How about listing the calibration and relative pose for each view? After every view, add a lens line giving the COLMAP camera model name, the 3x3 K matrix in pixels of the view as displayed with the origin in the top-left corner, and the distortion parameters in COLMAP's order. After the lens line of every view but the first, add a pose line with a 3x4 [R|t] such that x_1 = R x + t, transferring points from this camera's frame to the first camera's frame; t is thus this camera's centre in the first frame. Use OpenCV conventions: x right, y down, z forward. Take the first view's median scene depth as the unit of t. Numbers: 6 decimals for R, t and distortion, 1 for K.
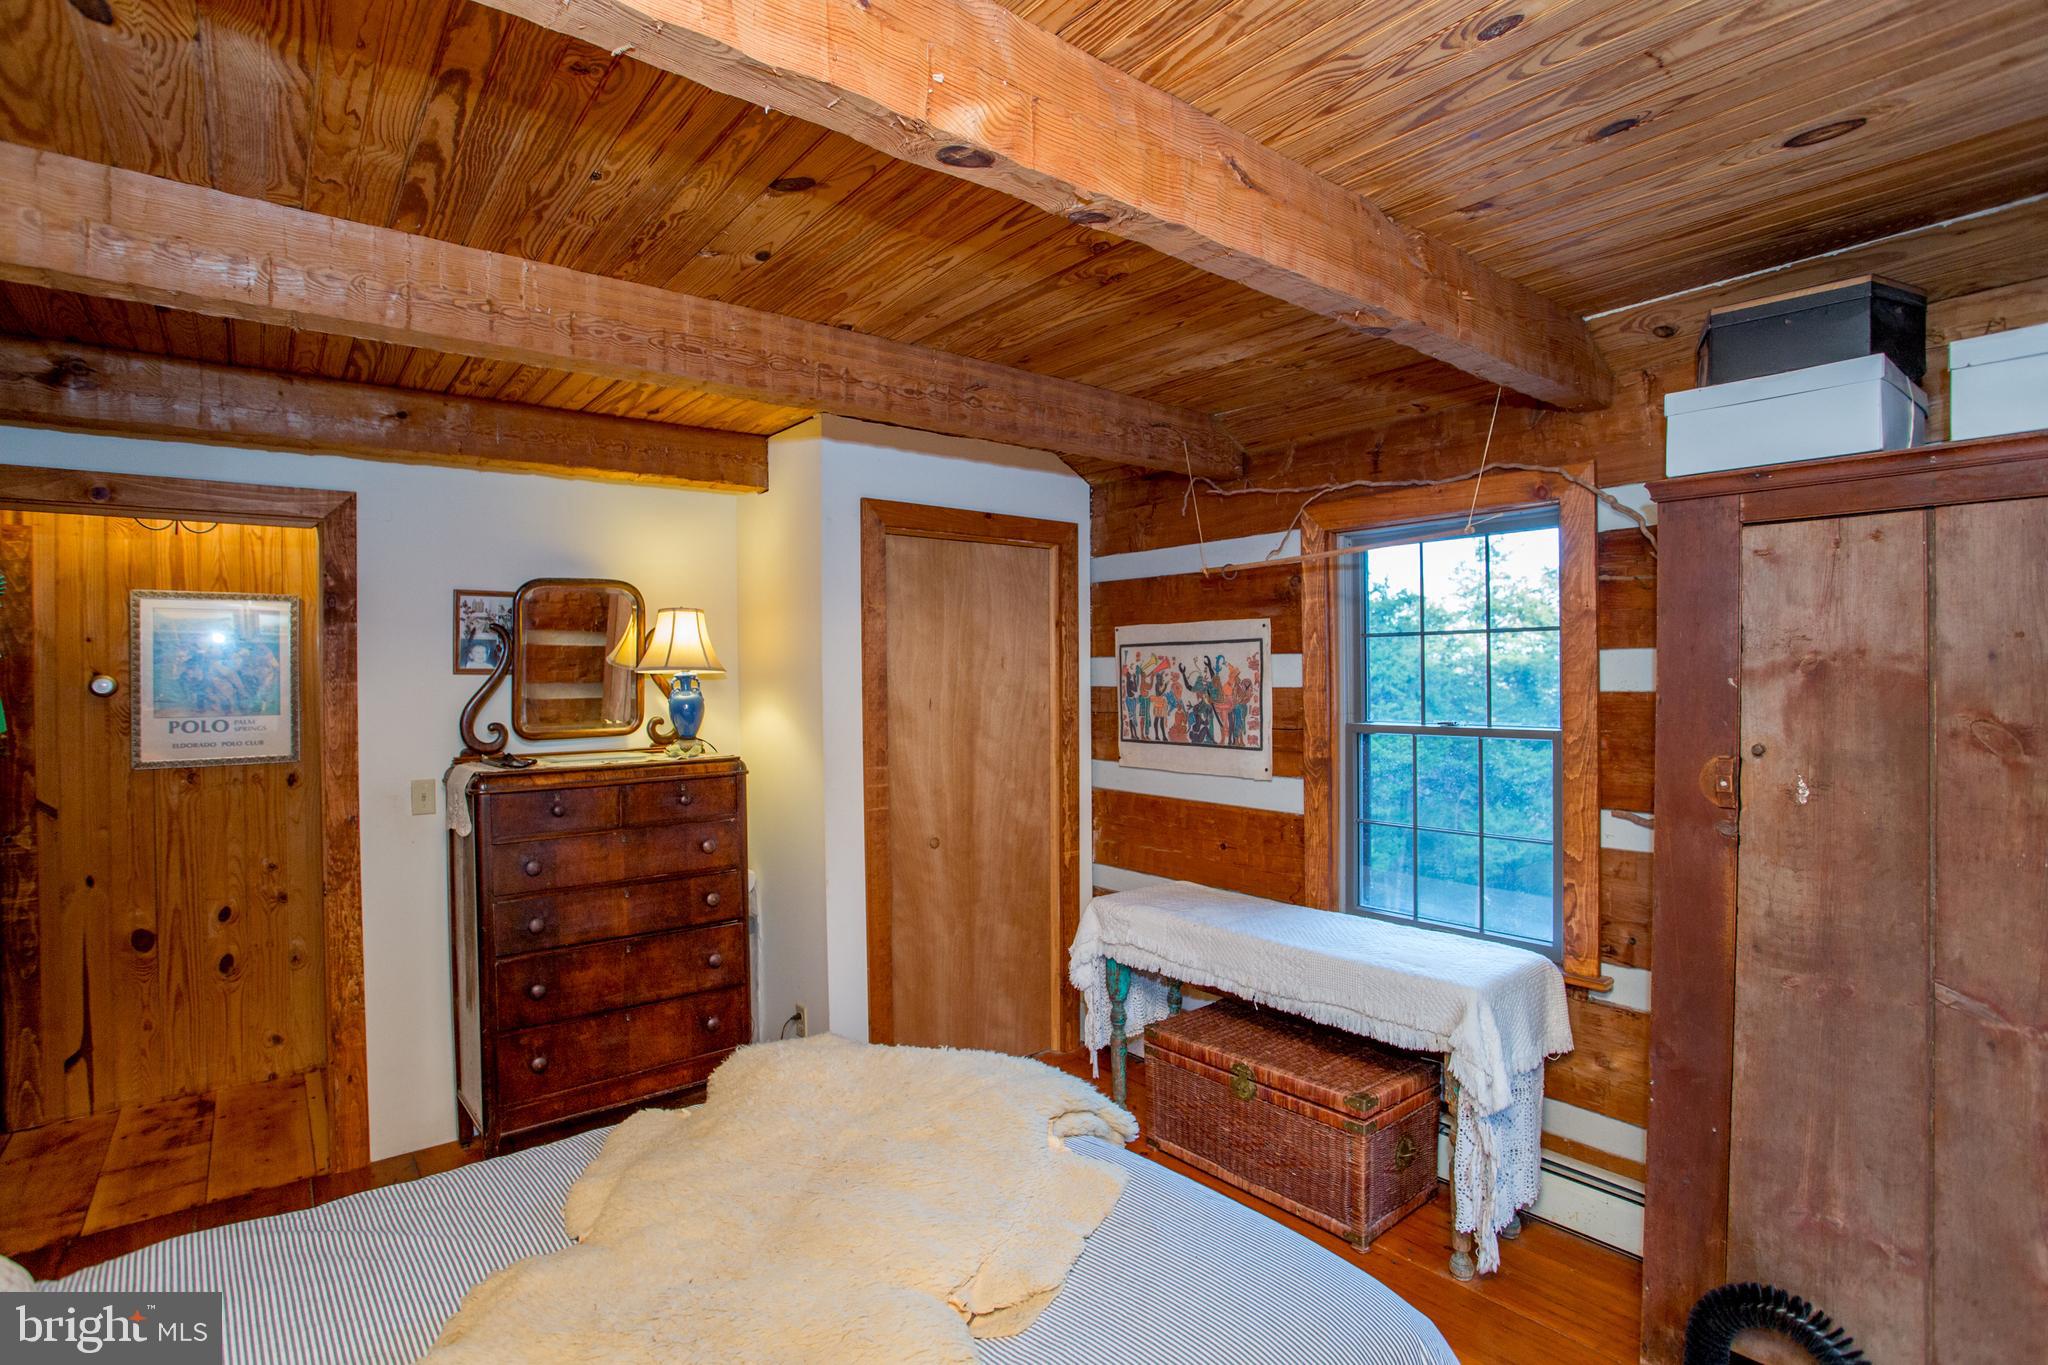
lens RADIAL K [[1000.1, 0, 1029.0], [0, 1000.1, 687.1], [0, 0, 1]] dist [-0.071472, 0.027655]
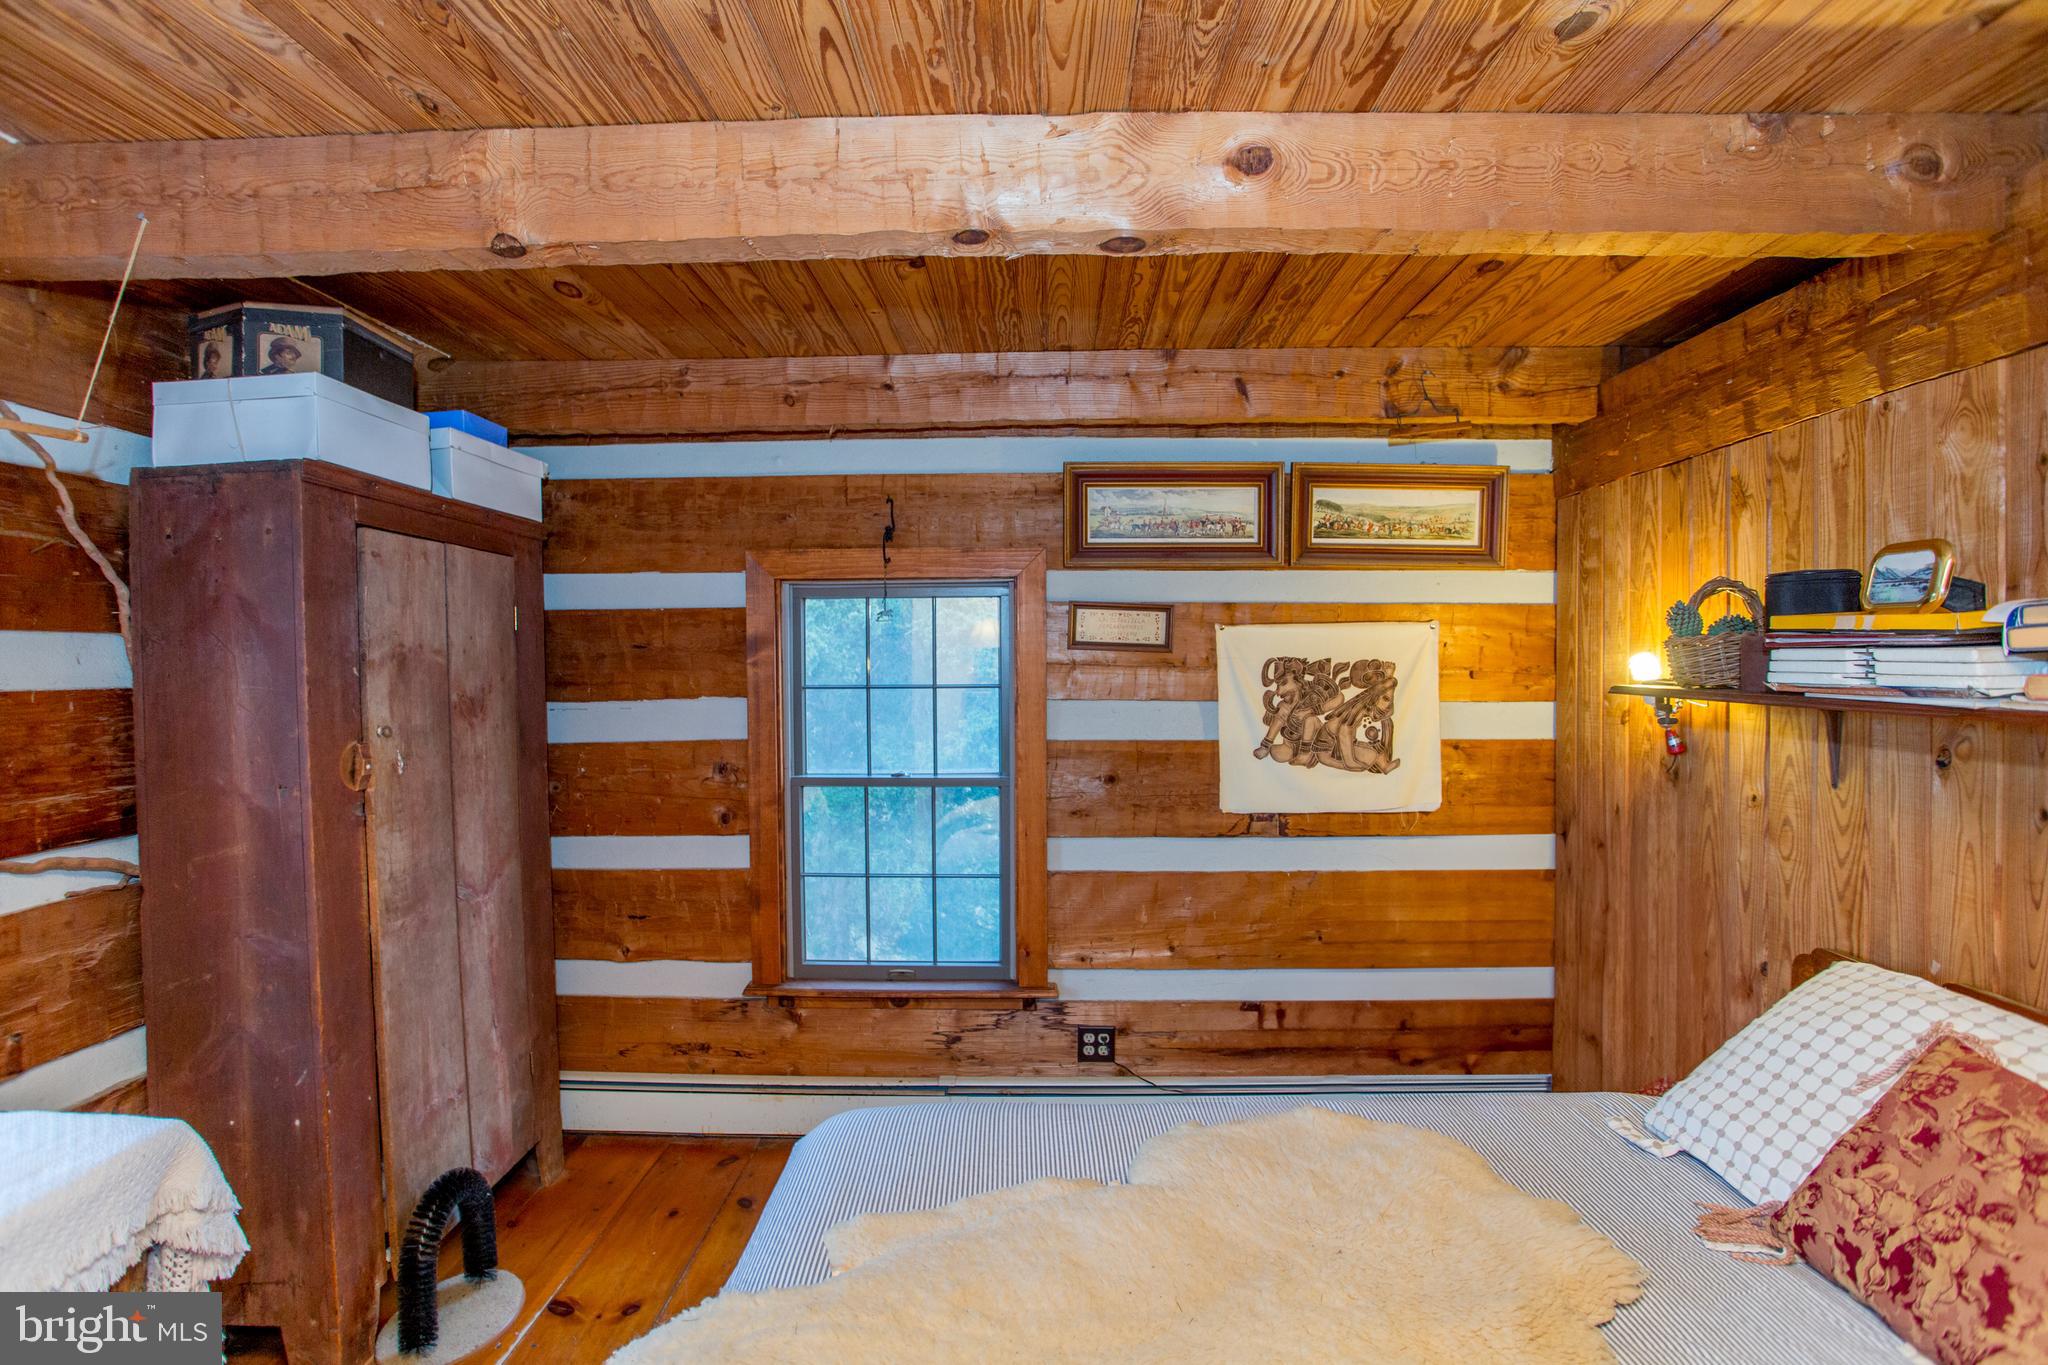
lens RADIAL K [[1000.1, 0, 1039.6], [0, 1000.1, 675.8], [0, 0, 1]] dist [-0.071472, 0.027655]
pose [[-0.762320, 0.002268, 0.647197, -0.300353], [0.019910, 0.999603, 0.019948, -0.003746], [-0.646894, 0.028093, -0.762062, 0.755714]]
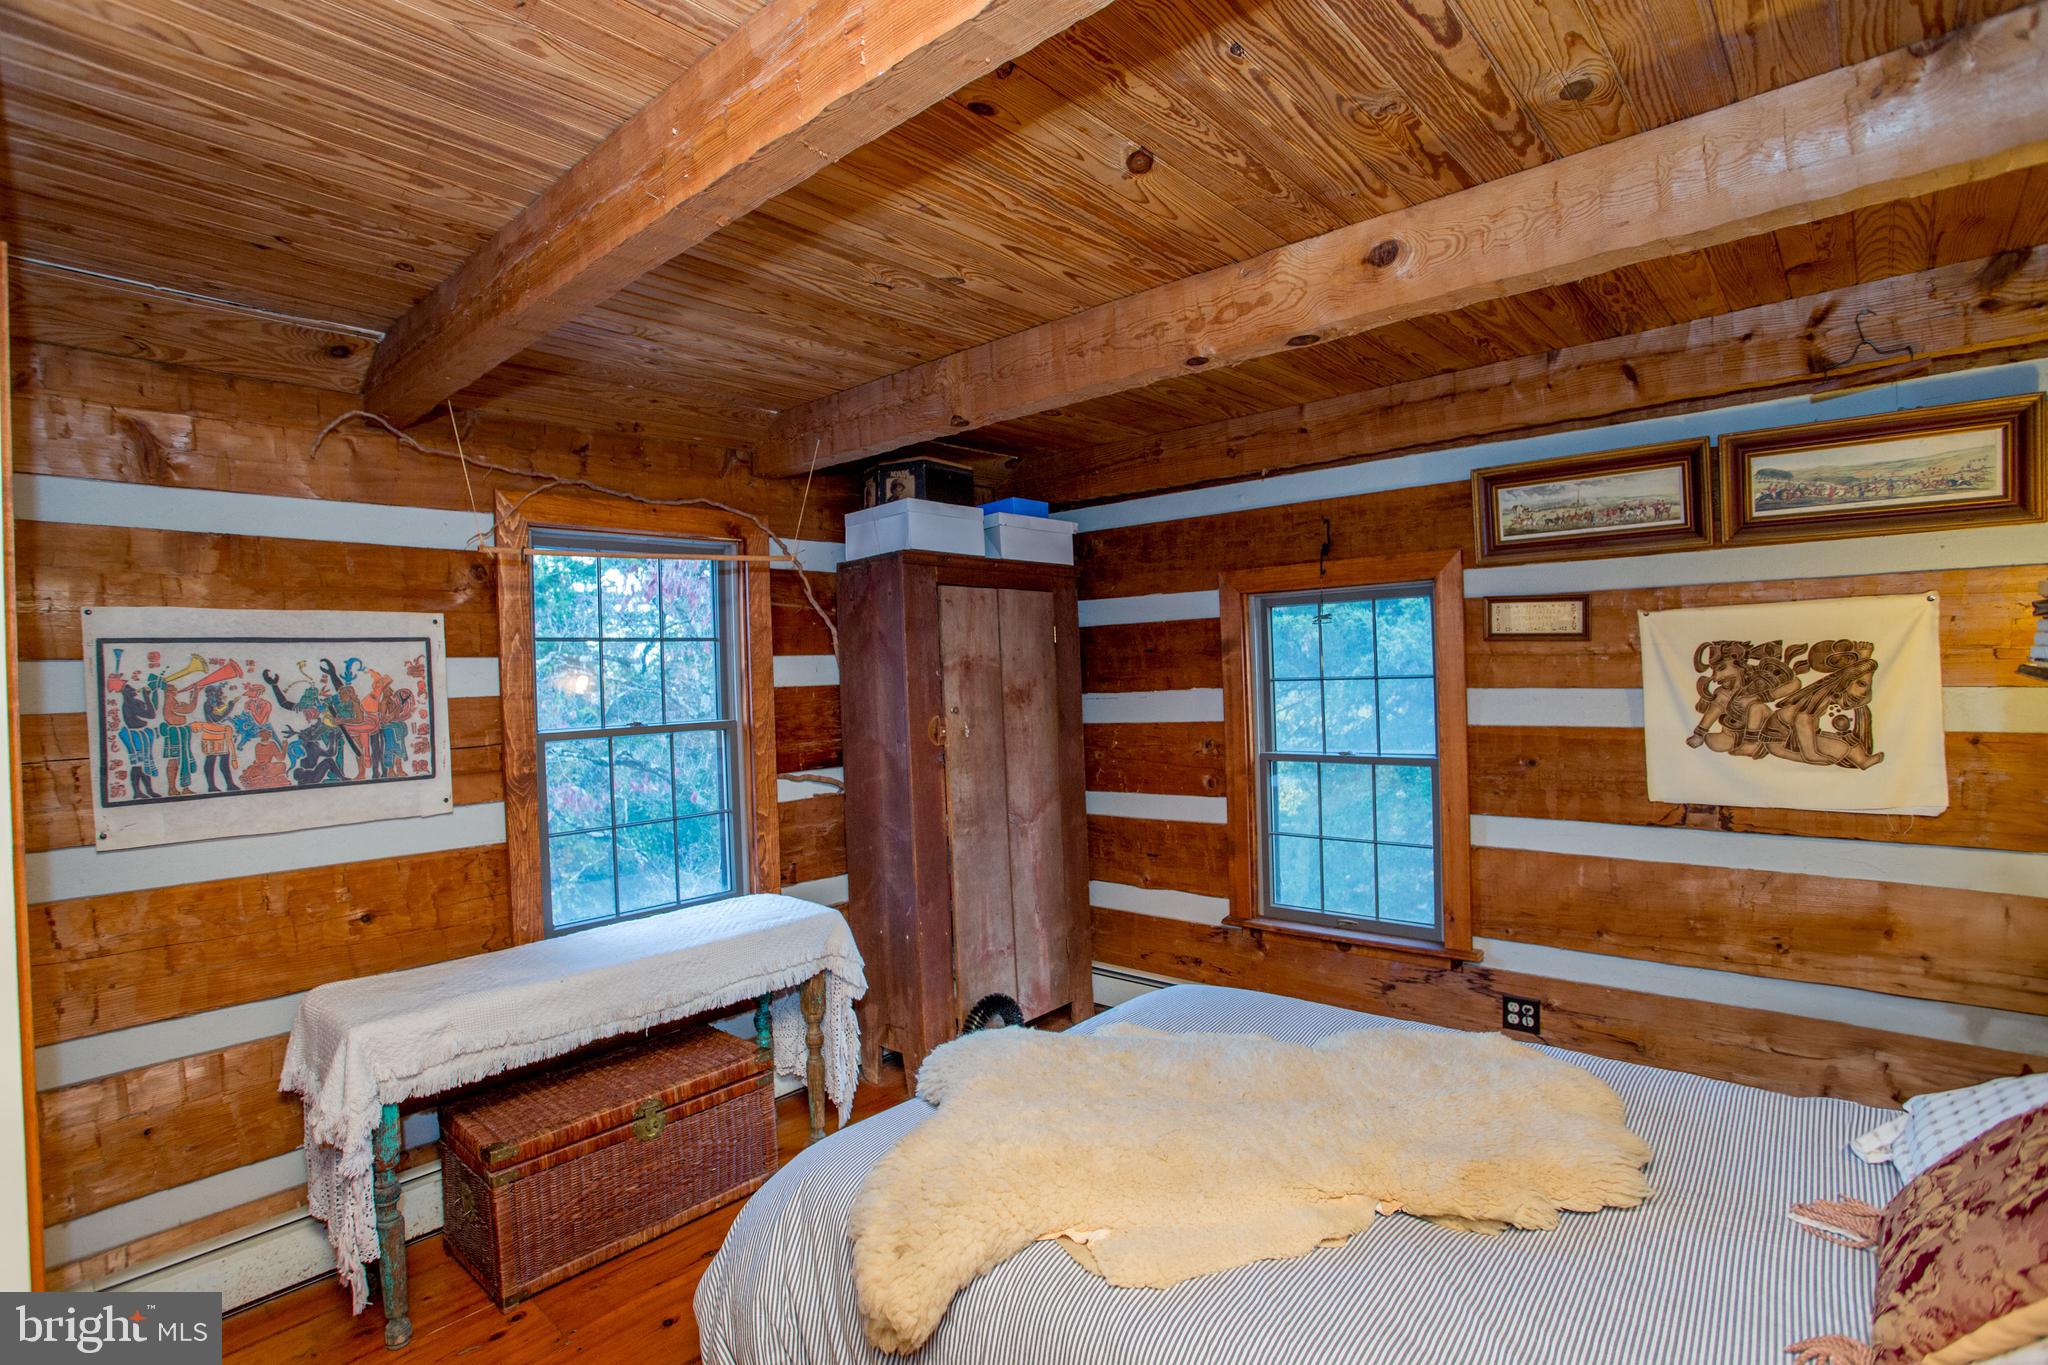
lens RADIAL K [[1000.1, 0, 1027.6], [0, 1000.1, 678.2], [0, 0, 1]] dist [-0.071472, 0.027655]
pose [[-0.163533, 0.006108, 0.986519, -0.610689], [0.046484, 0.998918, 0.001521, 0.004806], [-0.985442, 0.046106, -0.163640, 0.647997]]
